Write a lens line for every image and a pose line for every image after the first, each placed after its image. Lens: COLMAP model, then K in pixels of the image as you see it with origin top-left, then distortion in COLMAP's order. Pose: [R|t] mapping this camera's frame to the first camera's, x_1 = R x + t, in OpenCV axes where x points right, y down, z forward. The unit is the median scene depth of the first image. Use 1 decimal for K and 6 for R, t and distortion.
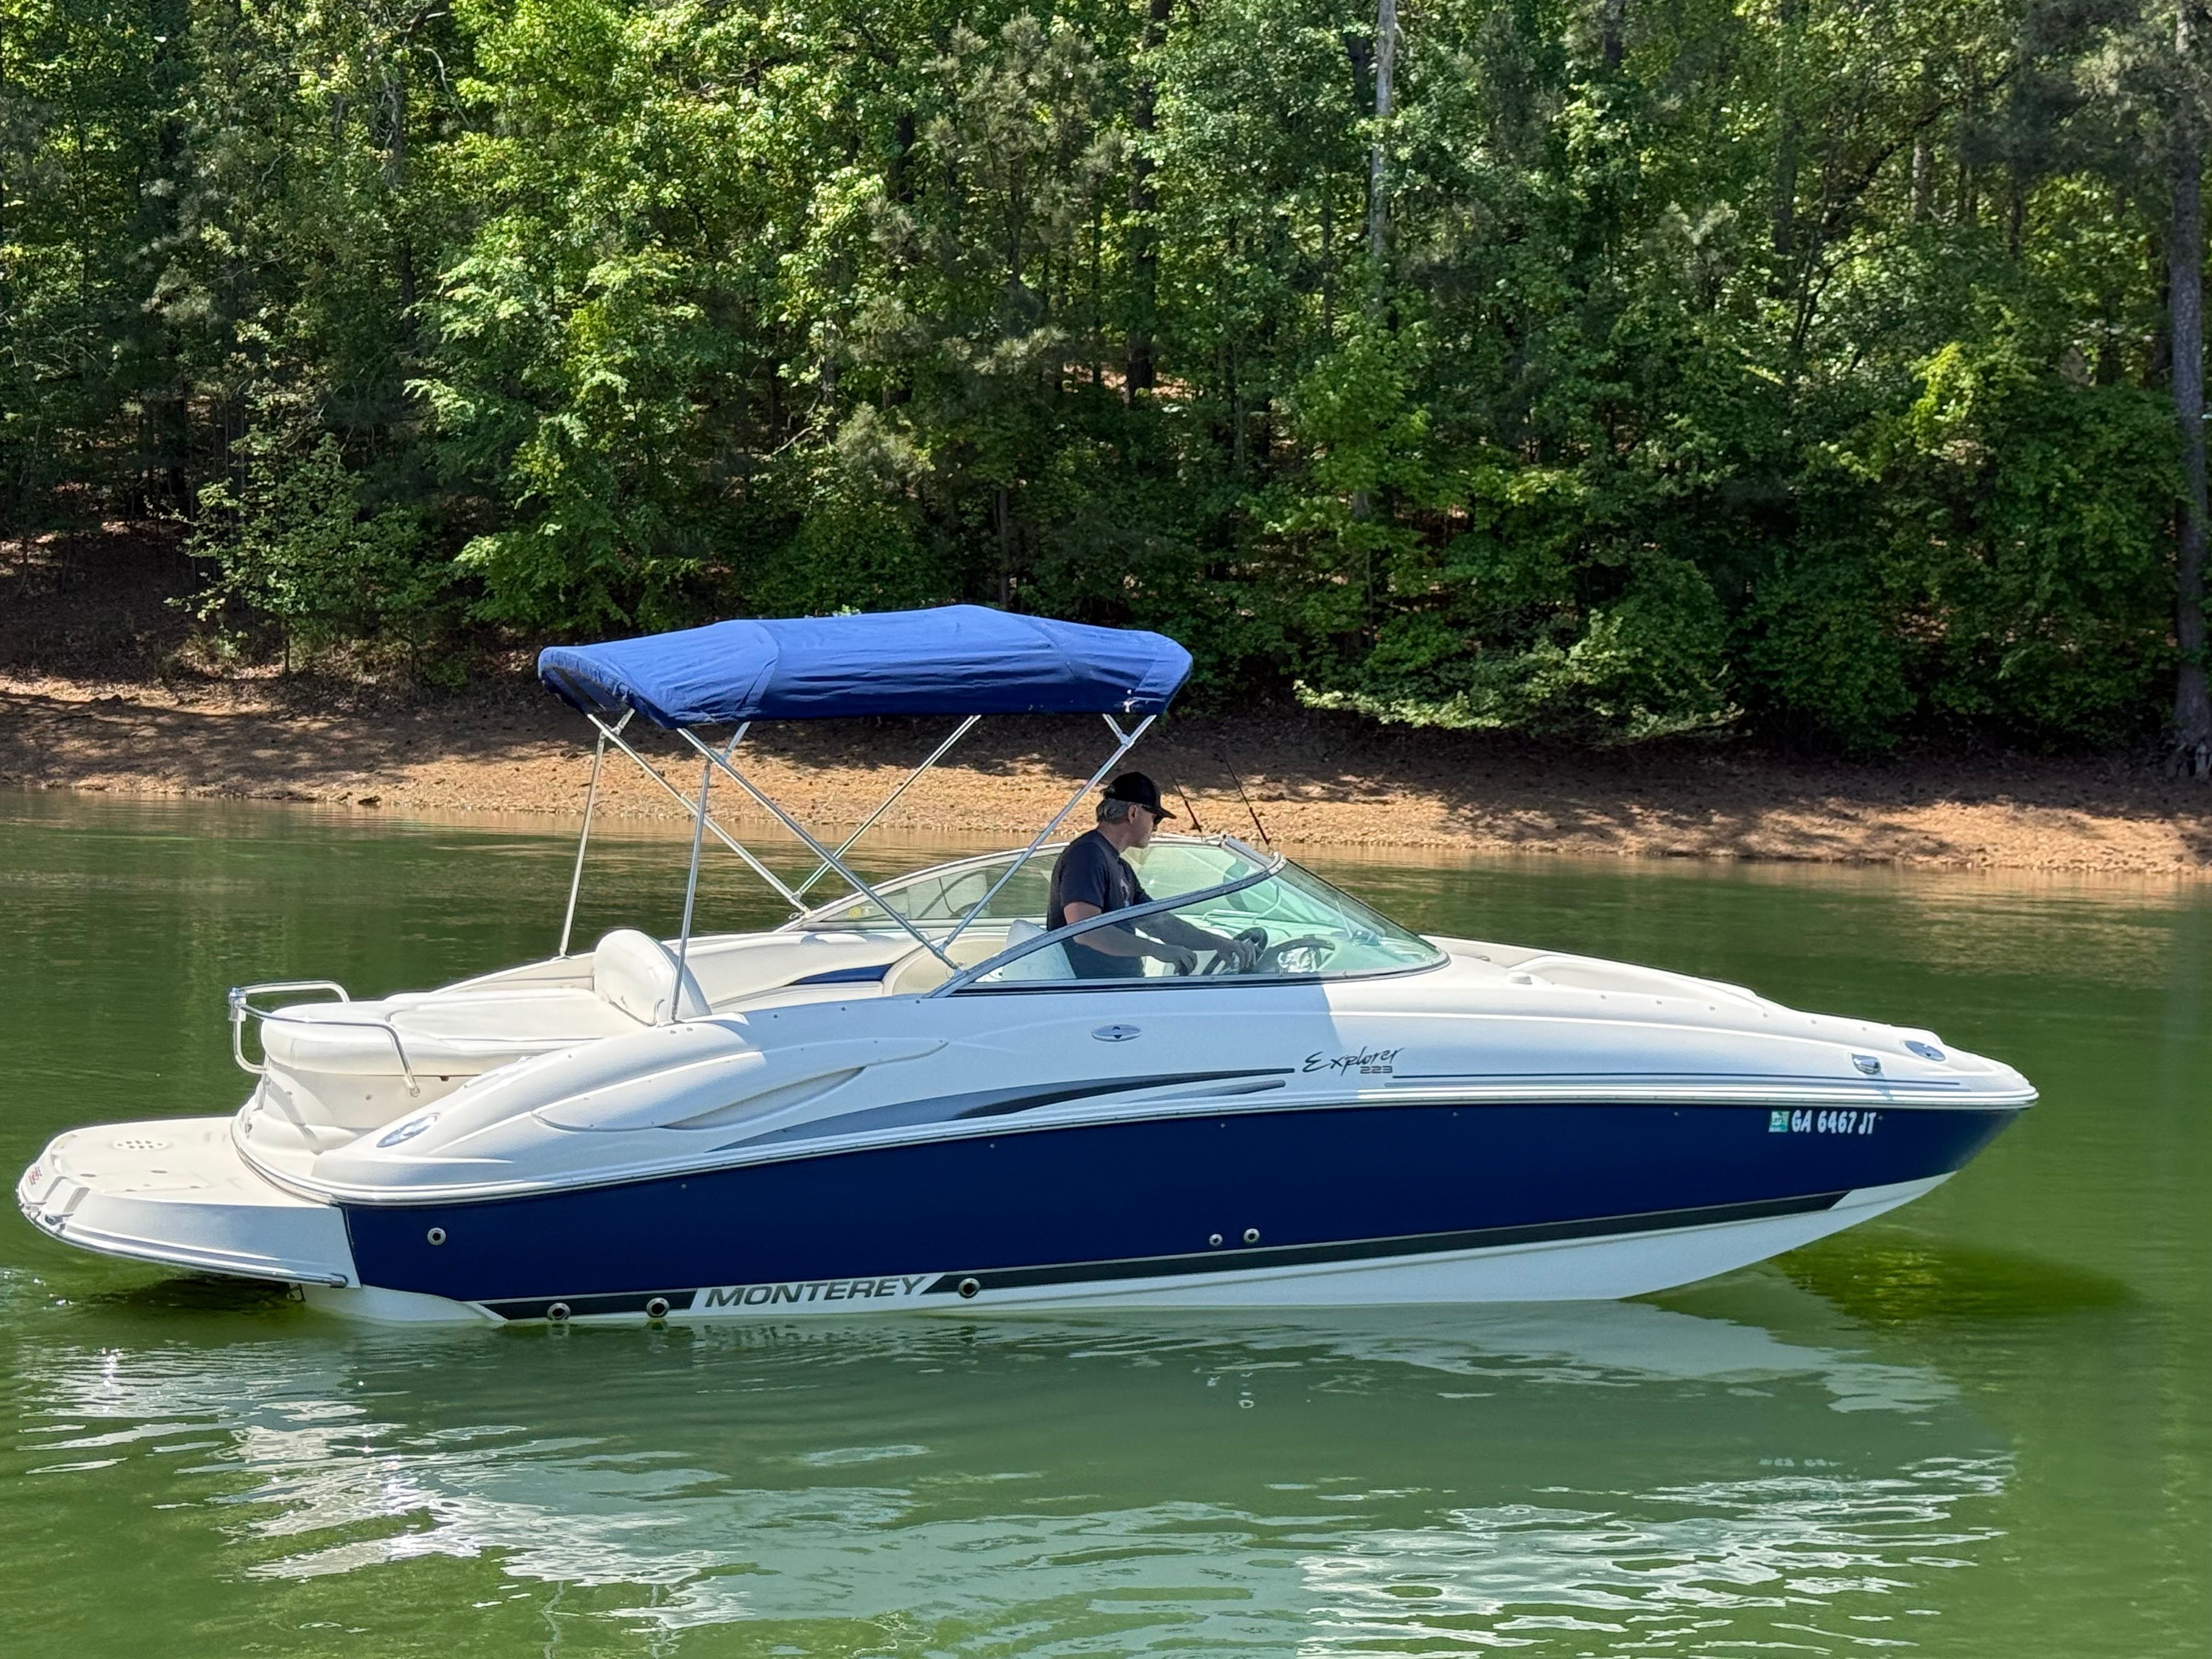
lens RADIAL K [[4064.5, 0, 1073.4], [0, 4064.5, 860.0], [0, 0, 1]] dist [0.125872, 0.000000]
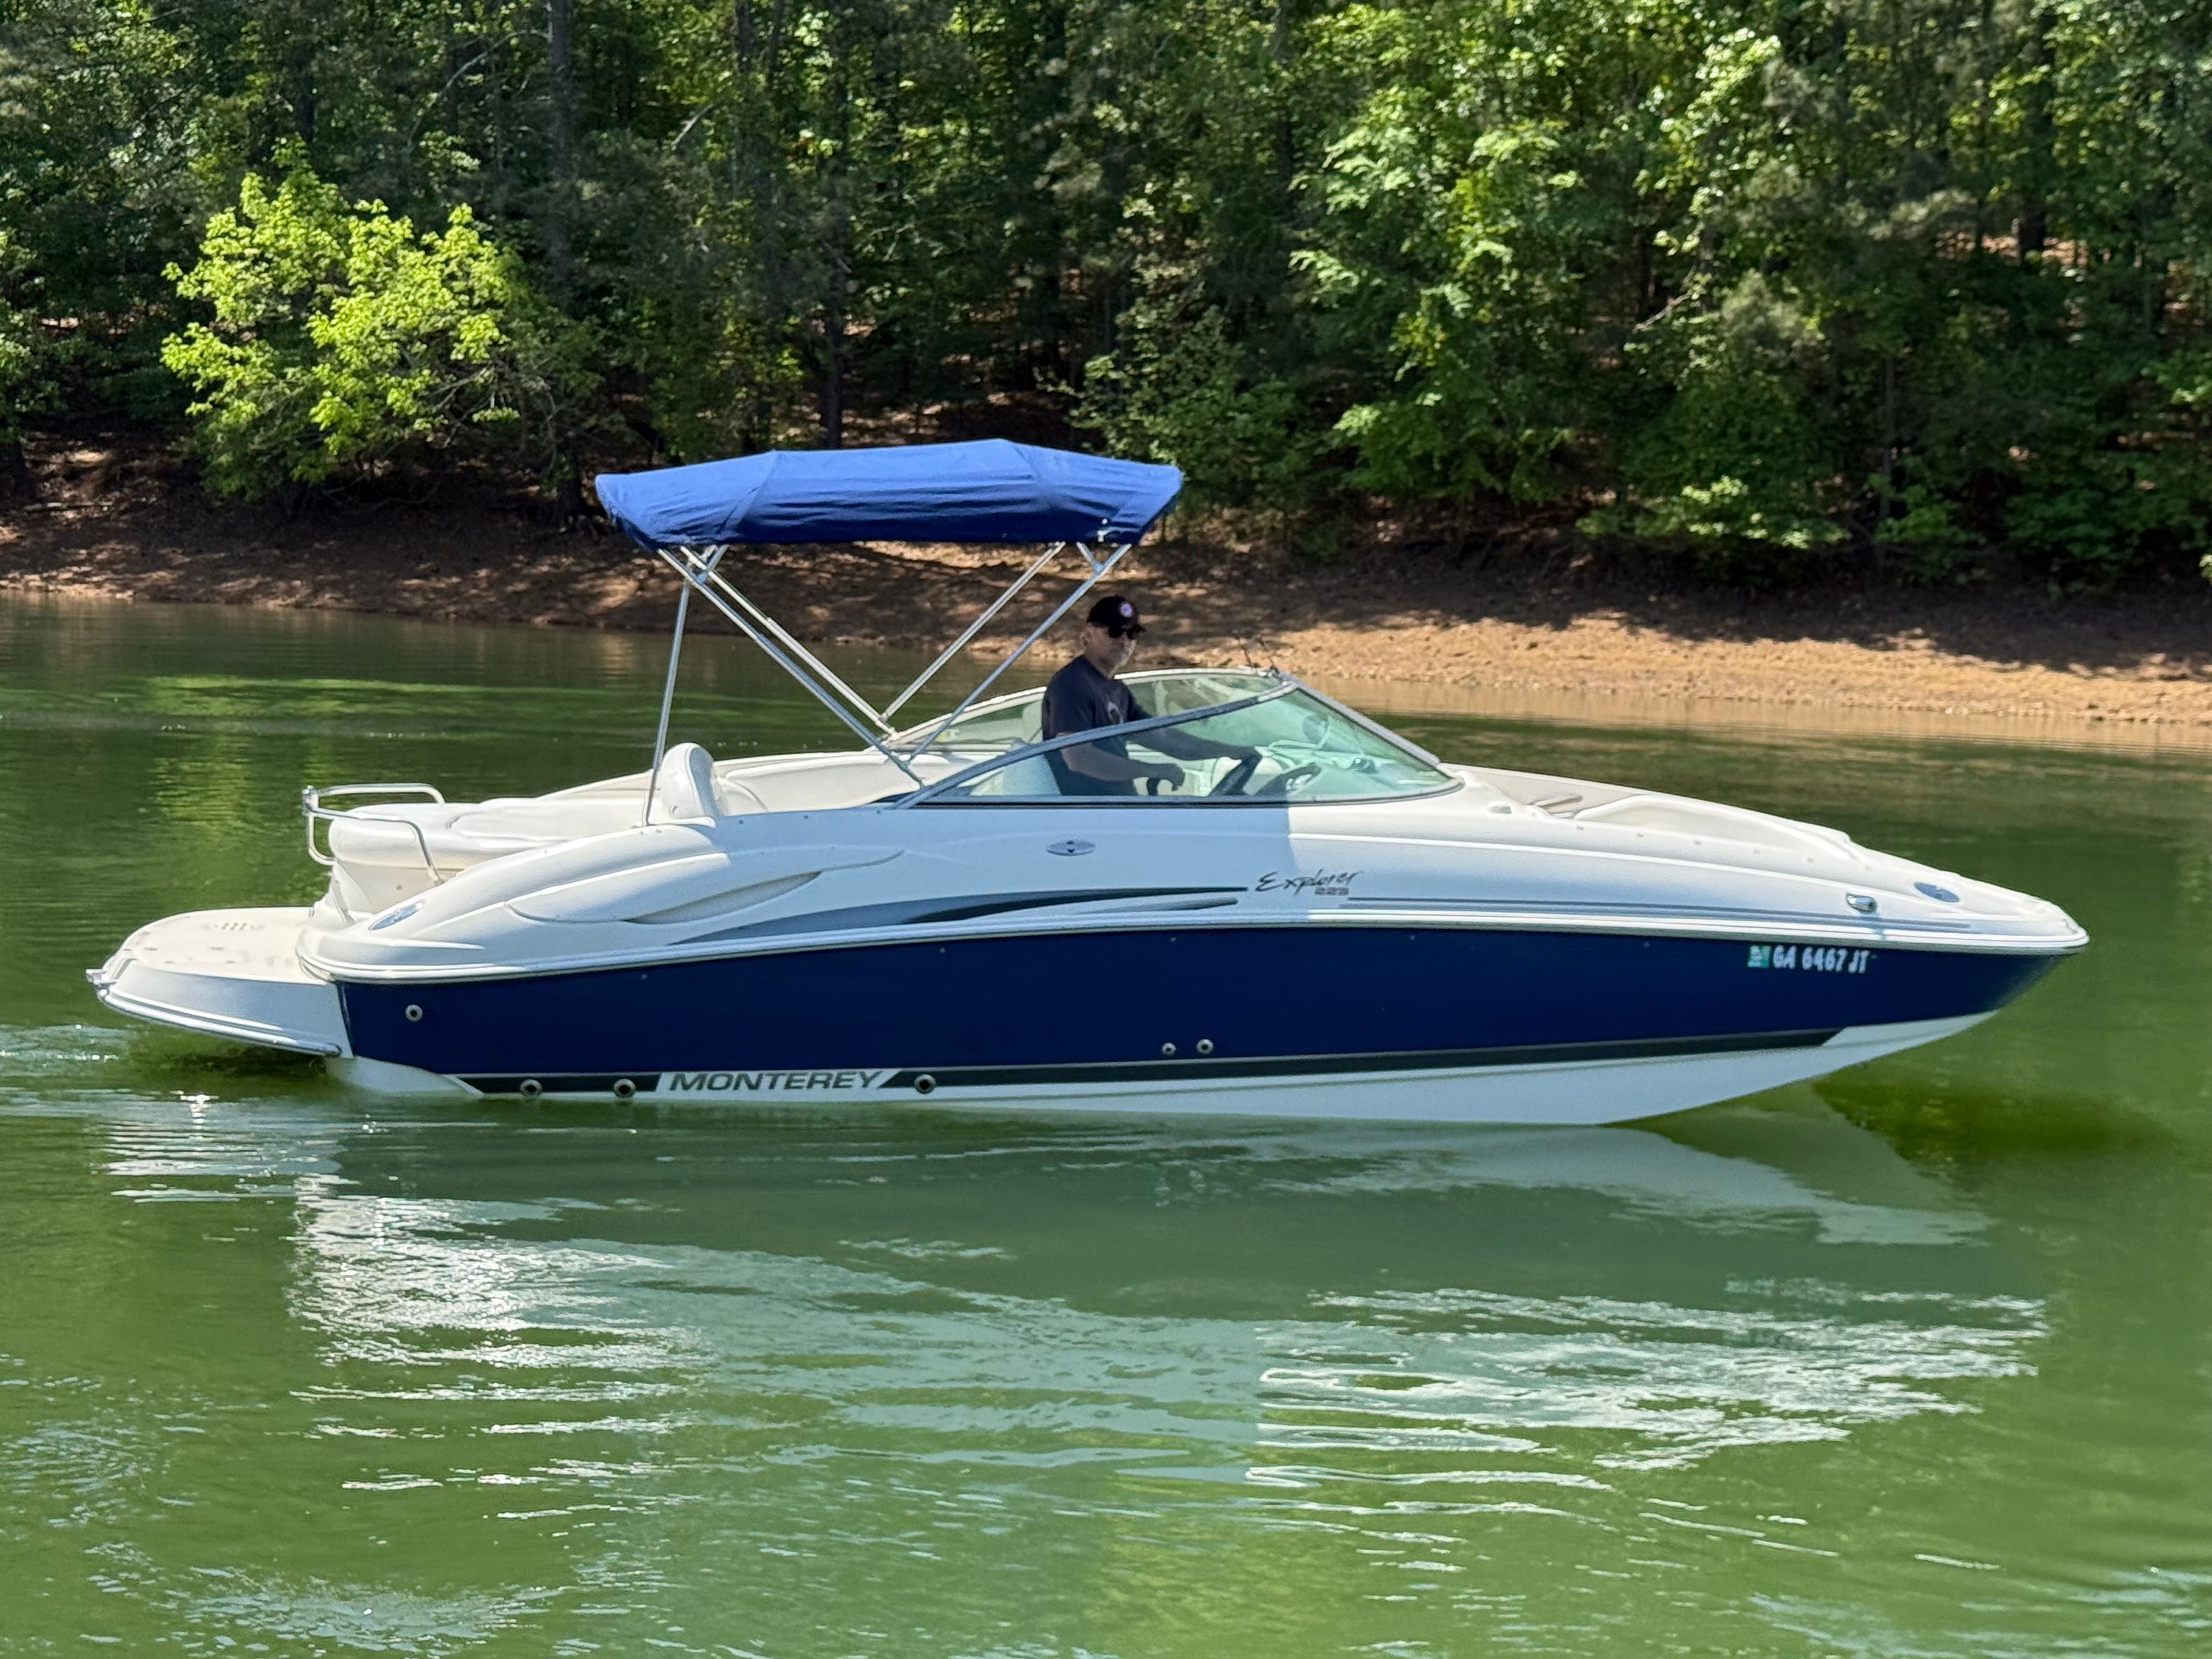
lens RADIAL K [[4064.5, 0, 1104.8], [0, 4064.5, 837.6], [0, 0, 1]] dist [0.125872, 0.000000]
pose [[0.975868, 0.026412, -0.216758, 0.241985], [-0.020885, 0.999397, 0.027750, 0.010539], [0.217360, -0.022553, 0.975831, -0.019398]]
